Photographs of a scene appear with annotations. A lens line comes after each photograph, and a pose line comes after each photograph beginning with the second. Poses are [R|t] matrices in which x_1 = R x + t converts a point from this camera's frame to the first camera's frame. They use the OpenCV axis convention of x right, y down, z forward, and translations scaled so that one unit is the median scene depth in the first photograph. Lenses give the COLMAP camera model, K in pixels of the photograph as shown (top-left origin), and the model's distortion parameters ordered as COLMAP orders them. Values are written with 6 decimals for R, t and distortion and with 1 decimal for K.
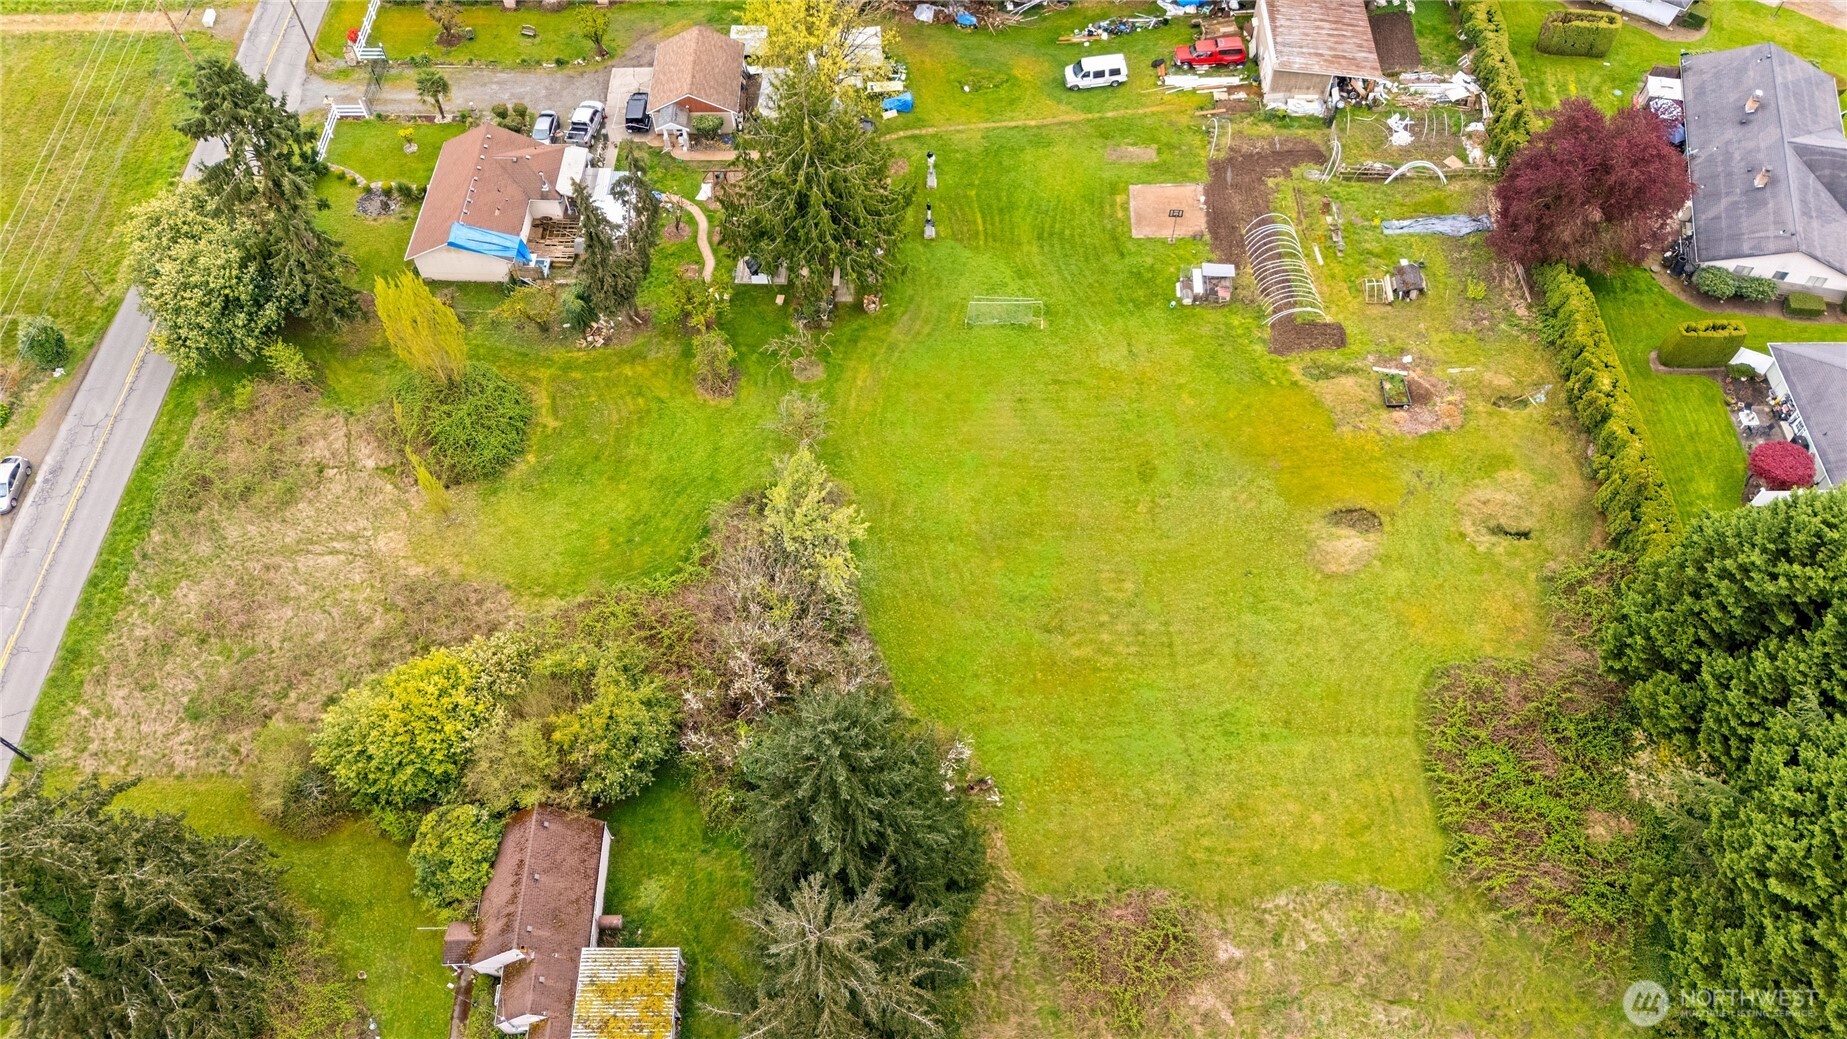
lens RADIAL K [[1337.9, 0, 923.5], [0, 1337.9, 519.5], [0, 0, 1]] dist [0.108301, -0.209541]
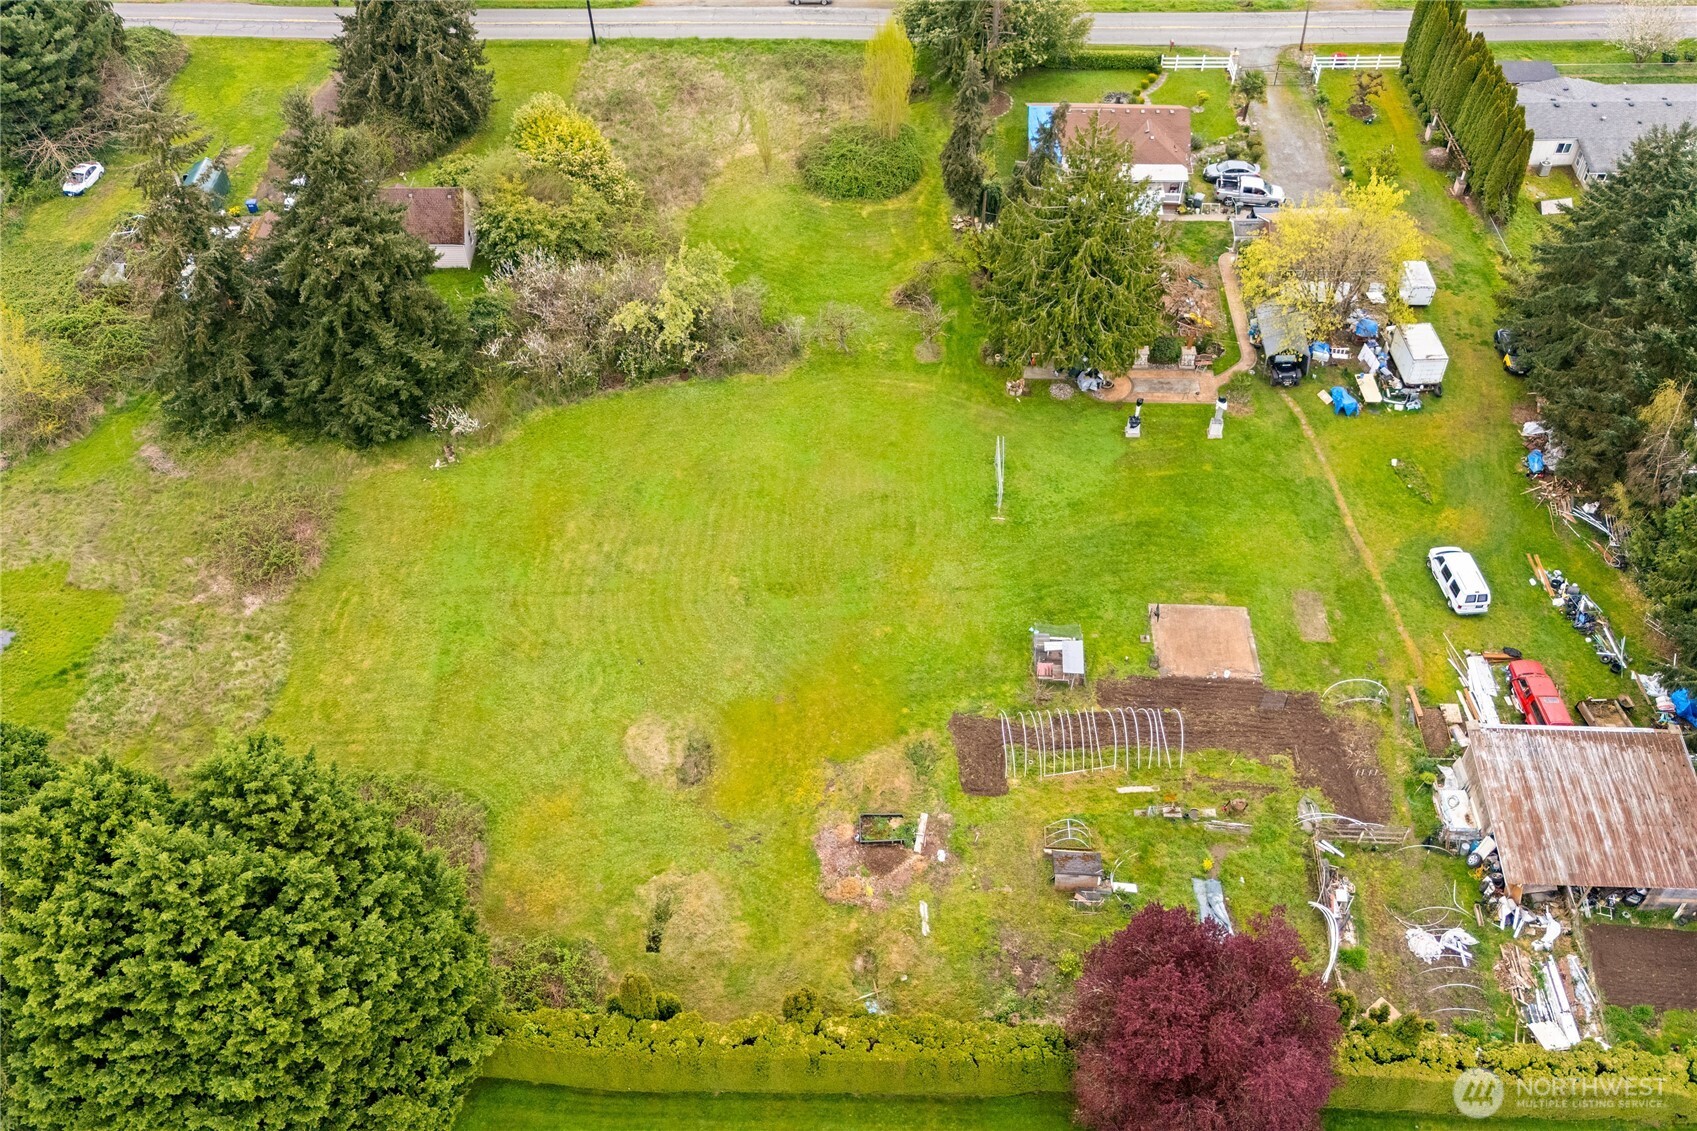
lens RADIAL K [[1478.1, 0, 848.5], [0, 1478.1, 565.5], [0, 0, 1]] dist [0.092651, -0.124335]
pose [[-0.017913, 0.736169, -0.676560, 0.738285], [-0.824007, 0.372387, 0.427014, -0.449520], [0.566297, 0.565139, 0.599938, 0.373863]]
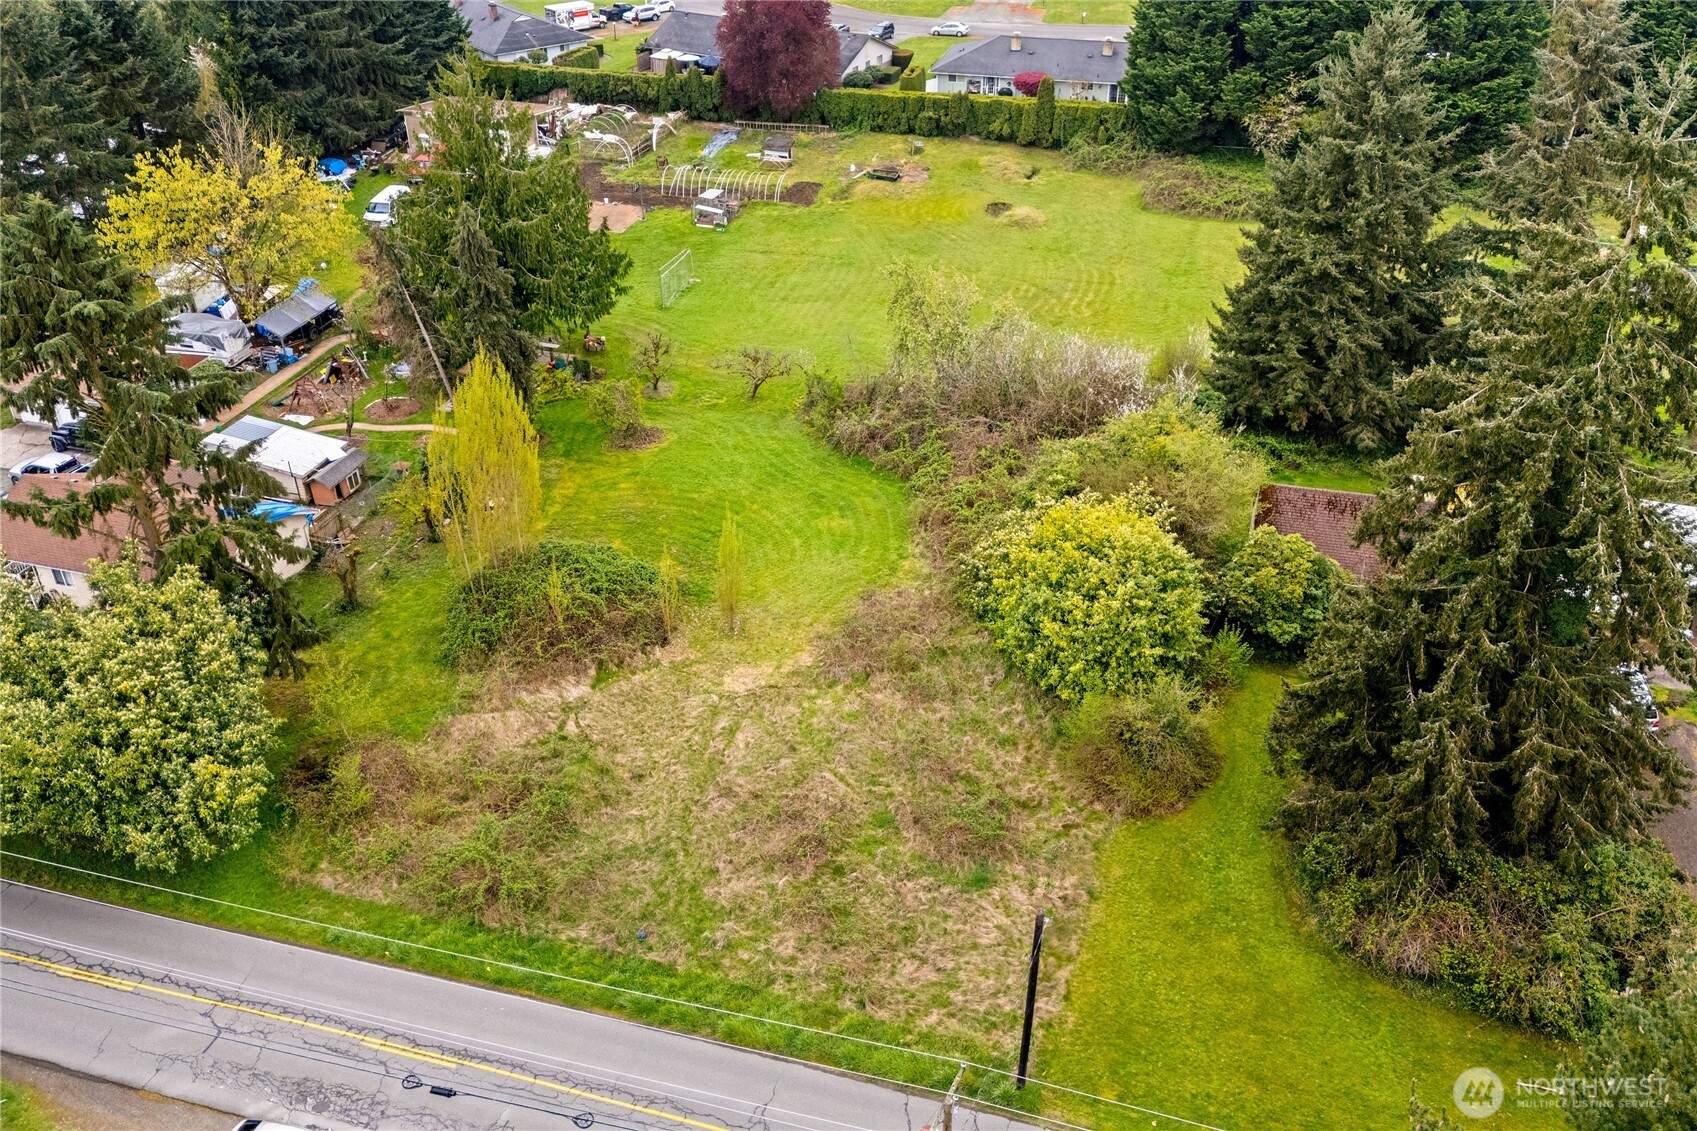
lens RADIAL K [[1478.1, 0, 848.5], [0, 1478.1, 565.5], [0, 0, 1]] dist [0.092651, -0.124335]
pose [[0.268277, -0.504378, 0.820750, -0.818314], [0.800253, 0.590991, 0.101606, -0.041340], [-0.536304, 0.629549, 0.562179, 0.462428]]
